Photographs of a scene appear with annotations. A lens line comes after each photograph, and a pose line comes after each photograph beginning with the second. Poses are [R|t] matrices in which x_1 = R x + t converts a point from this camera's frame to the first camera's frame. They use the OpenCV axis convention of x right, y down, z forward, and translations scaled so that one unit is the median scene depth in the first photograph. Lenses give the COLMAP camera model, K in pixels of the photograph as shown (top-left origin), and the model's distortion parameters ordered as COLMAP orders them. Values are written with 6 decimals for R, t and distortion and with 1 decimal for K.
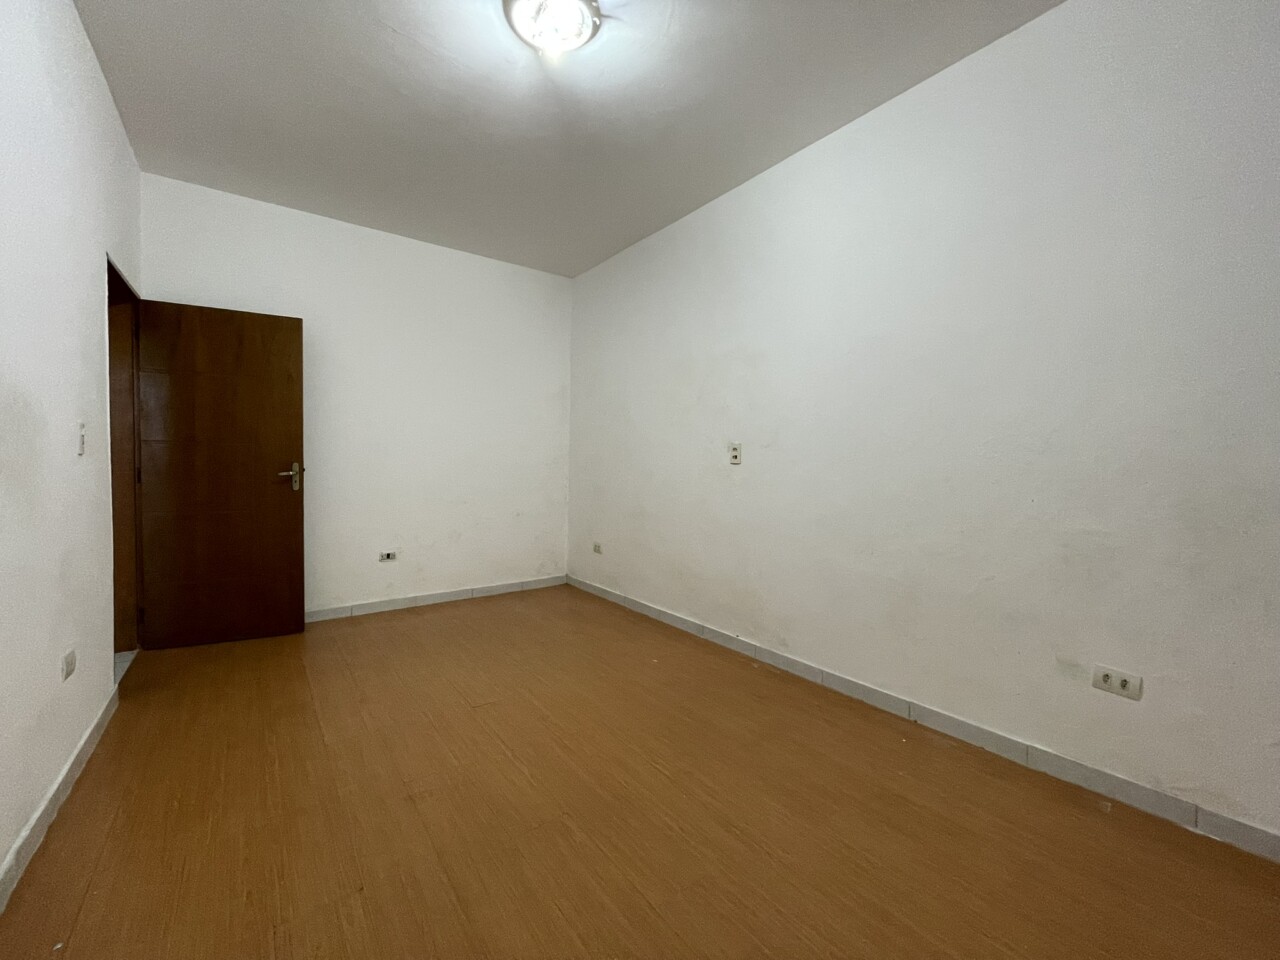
lens RADIAL K [[518.5, 0, 637.9], [0, 518.5, 475.3], [0, 0, 1]] dist [-0.001327, -0.000164]
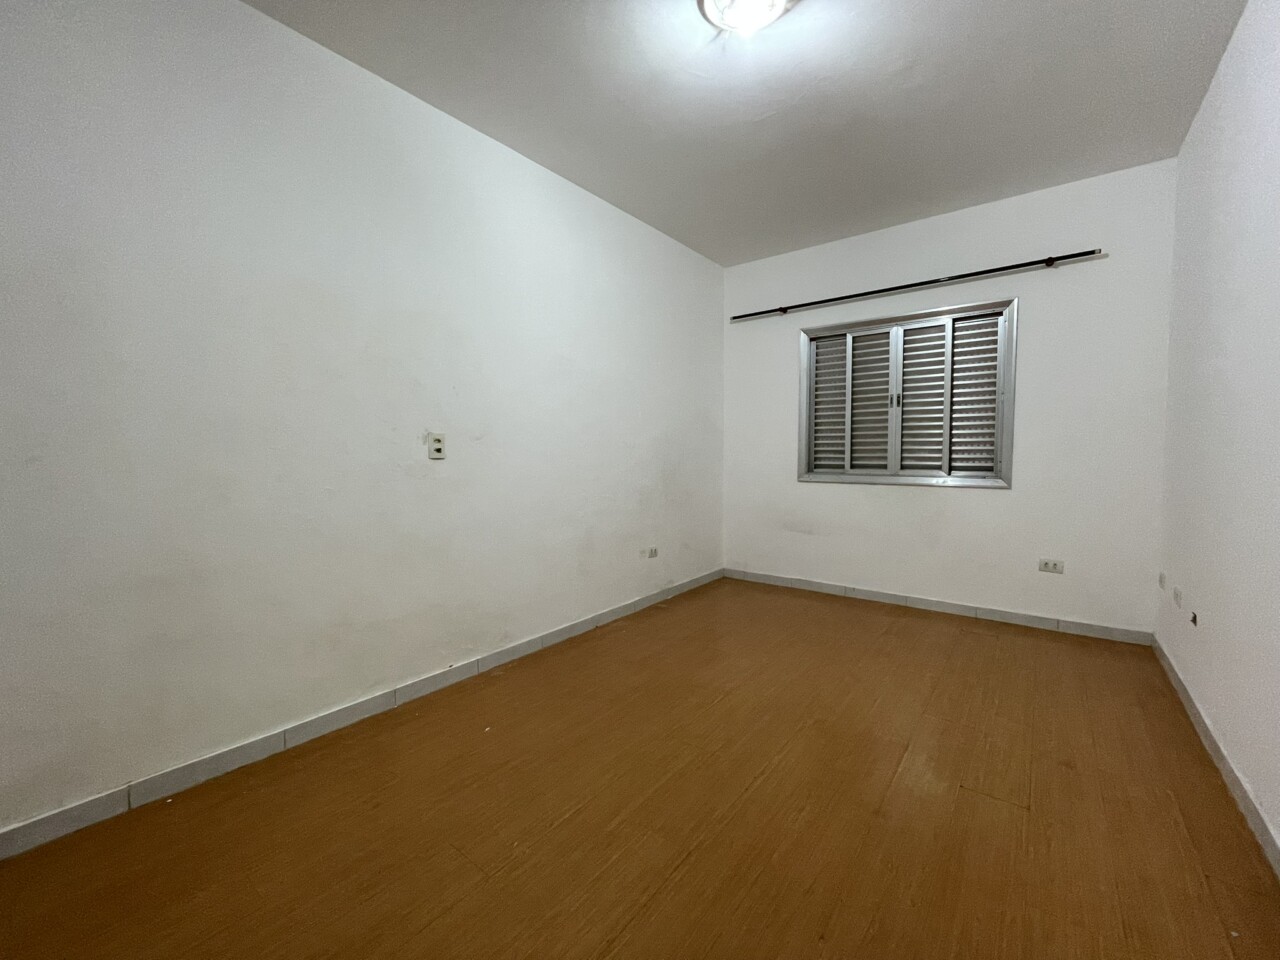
lens RADIAL K [[518.5, 0, 636.5], [0, 518.5, 479.5], [0, 0, 1]] dist [-0.001327, -0.000164]
pose [[-0.264650, -0.054122, 0.962825, -0.673360], [0.029143, 0.997519, 0.064083, -0.032810], [-0.963904, 0.045019, -0.262416, 0.922828]]
